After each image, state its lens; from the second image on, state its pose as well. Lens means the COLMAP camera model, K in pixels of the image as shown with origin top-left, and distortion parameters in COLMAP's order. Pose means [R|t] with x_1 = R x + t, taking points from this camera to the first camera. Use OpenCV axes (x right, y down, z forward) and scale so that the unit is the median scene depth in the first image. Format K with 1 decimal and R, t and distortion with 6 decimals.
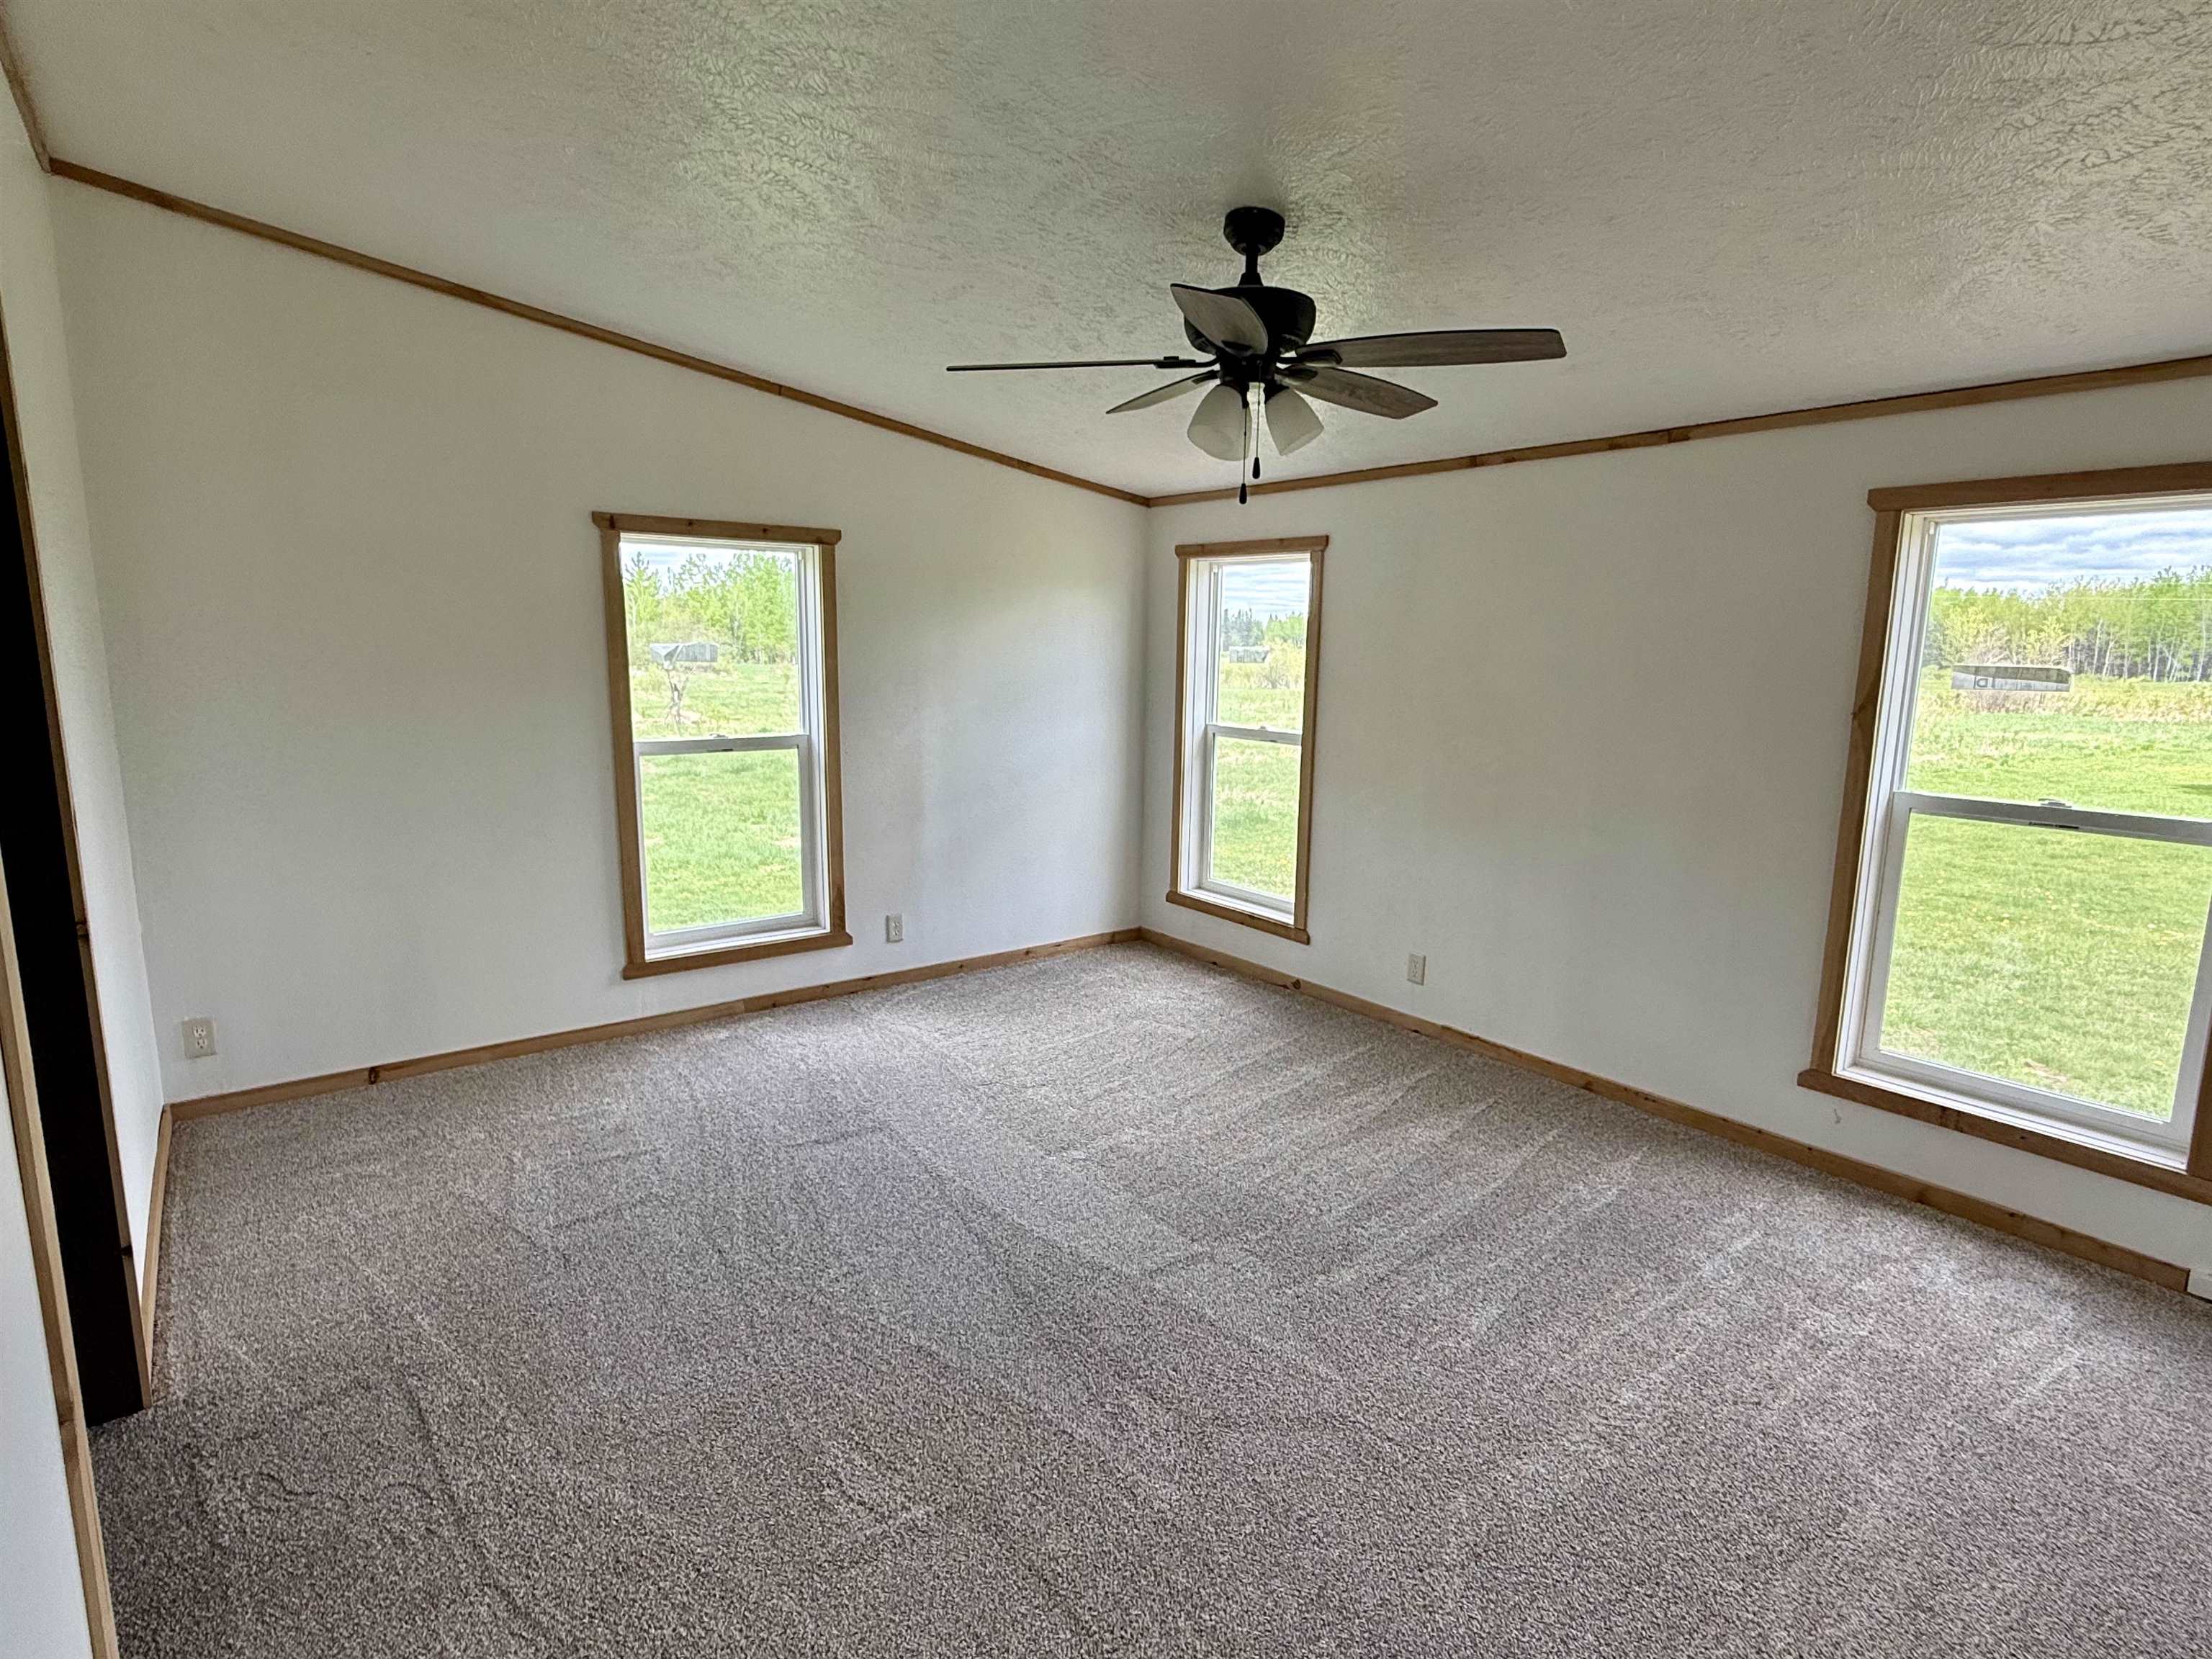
lens RADIAL K [[1148.5, 0, 1106.0], [0, 1148.5, 829.5], [0, 0, 1]] dist [0.005449, 0.001982]
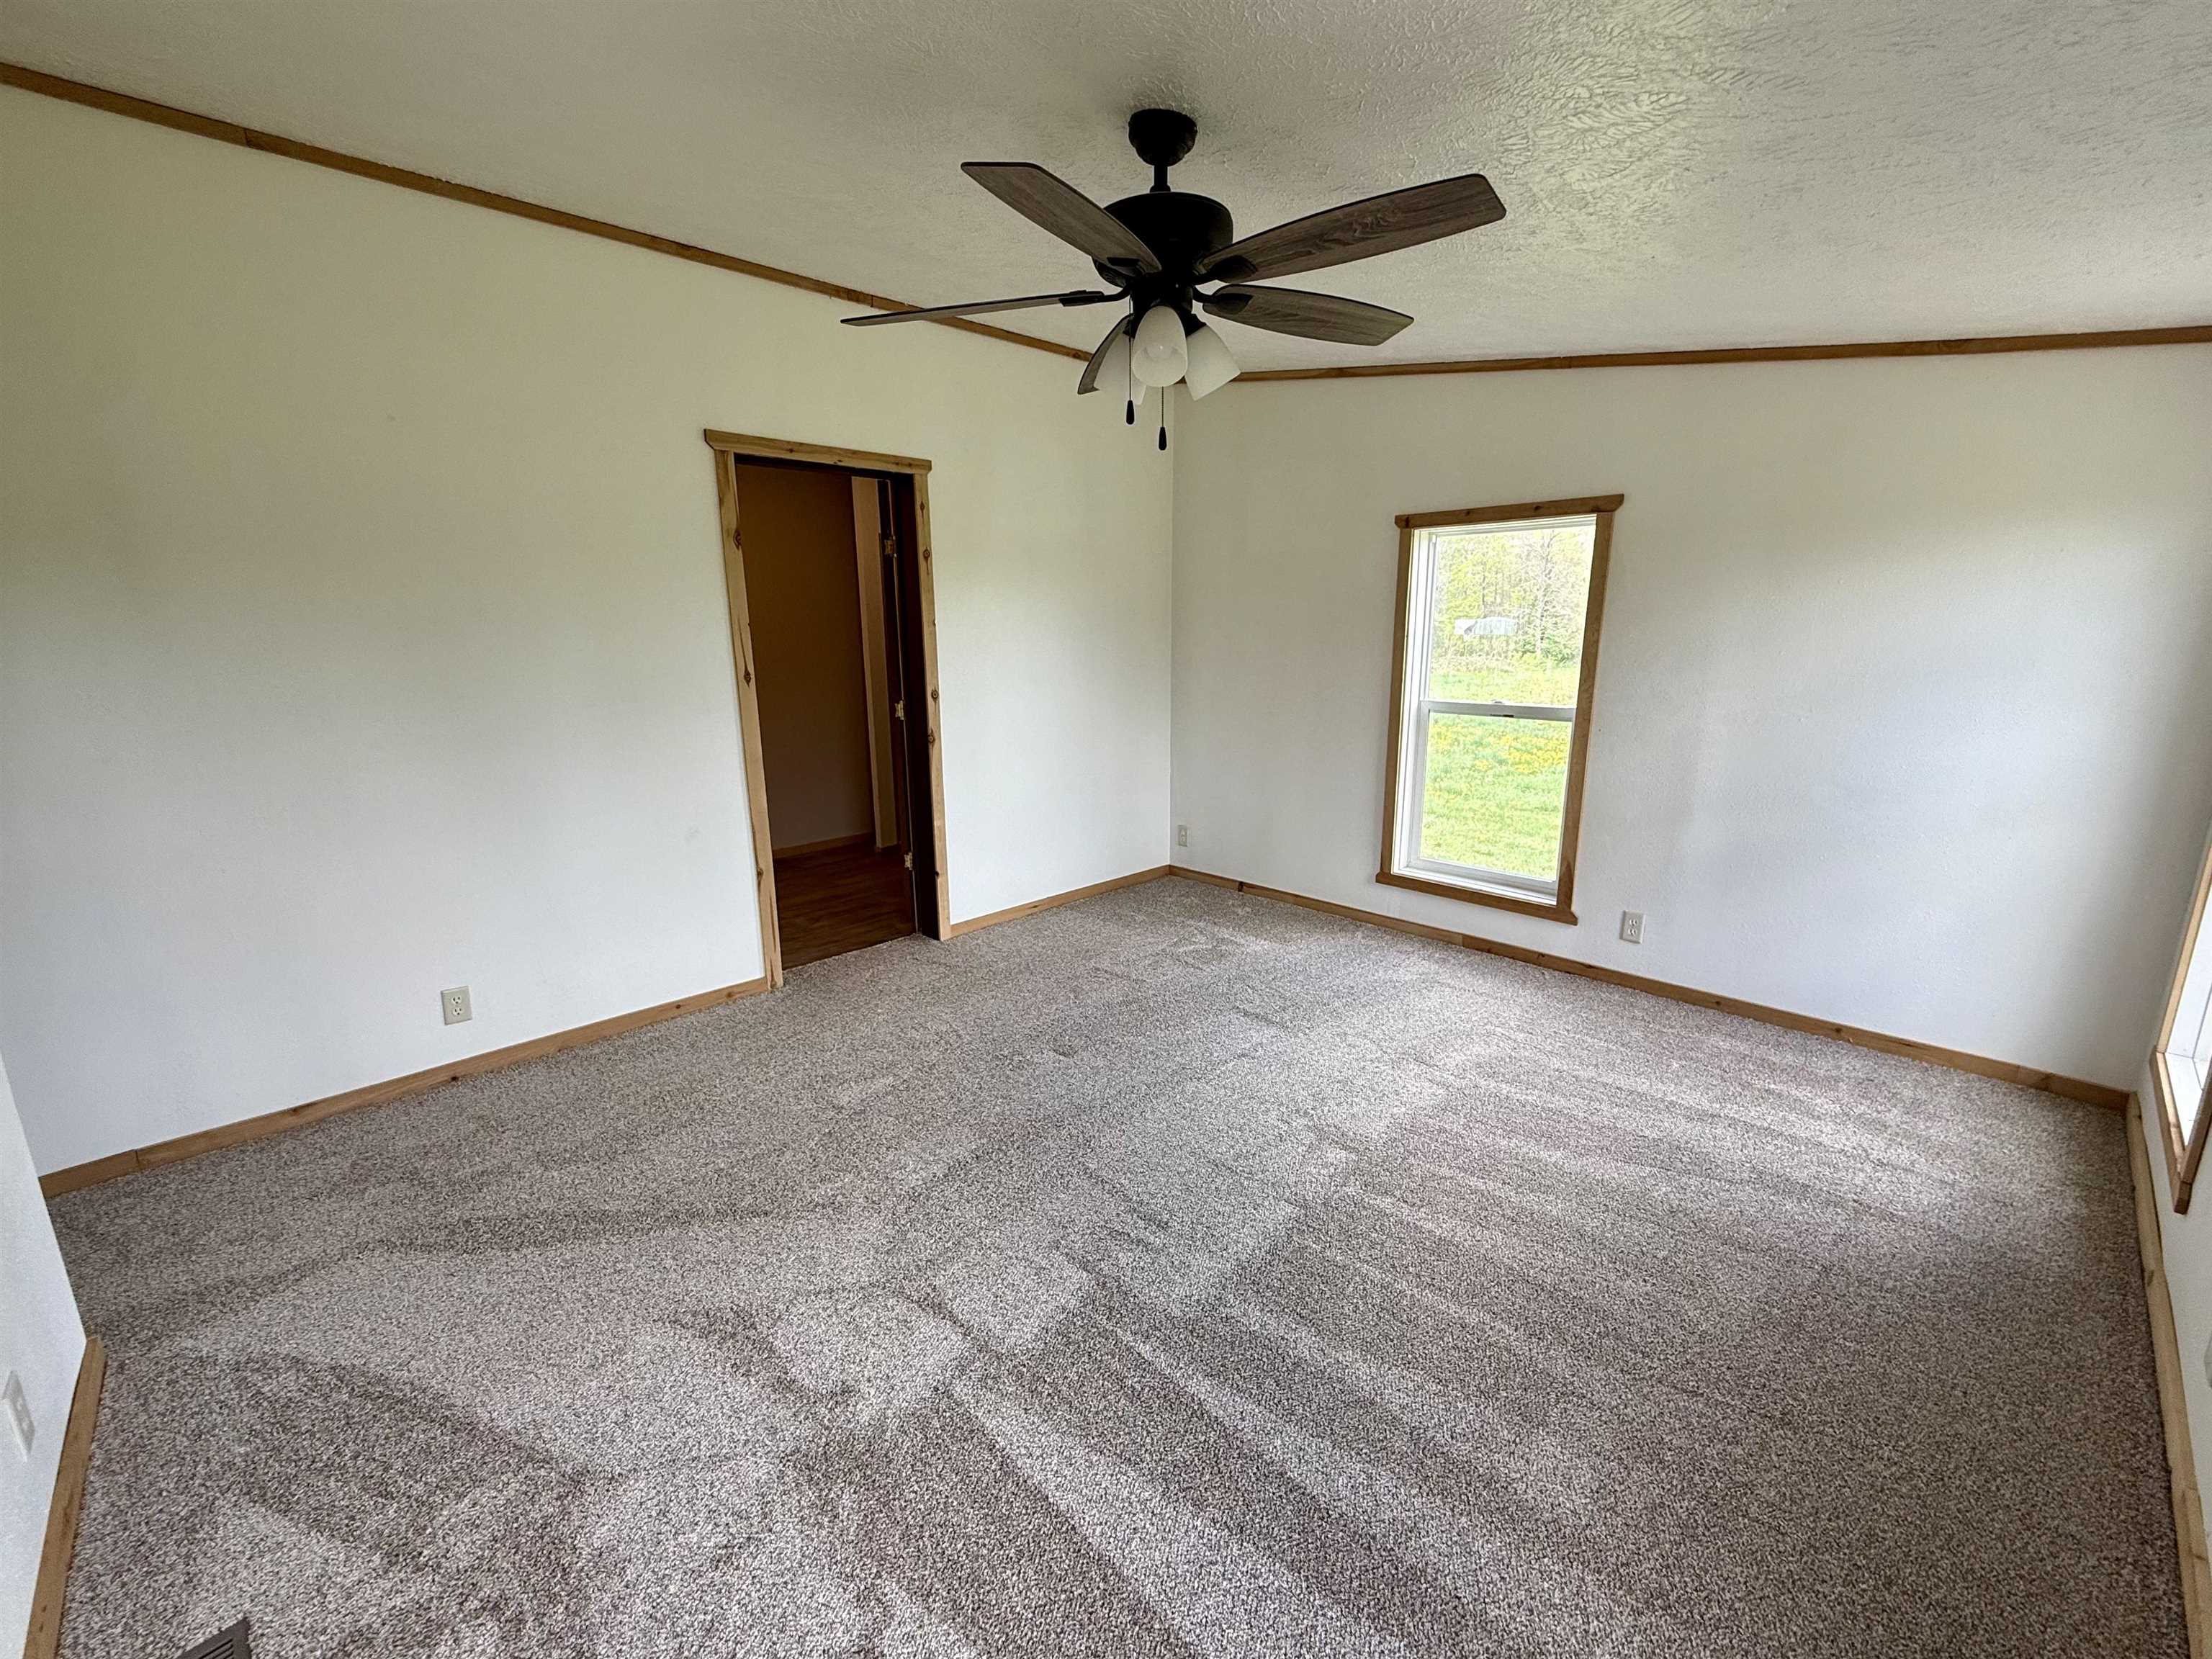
lens RADIAL K [[906.0, 0, 1106.0], [0, 906.0, 829.5], [0, 0, 1]] dist [-0.000828, -0.000038]
pose [[0.116302, 0.190378, -0.974797, 0.501911], [-0.166455, 0.971312, 0.169838, -0.047023], [0.979166, 0.142508, 0.144655, 0.512571]]
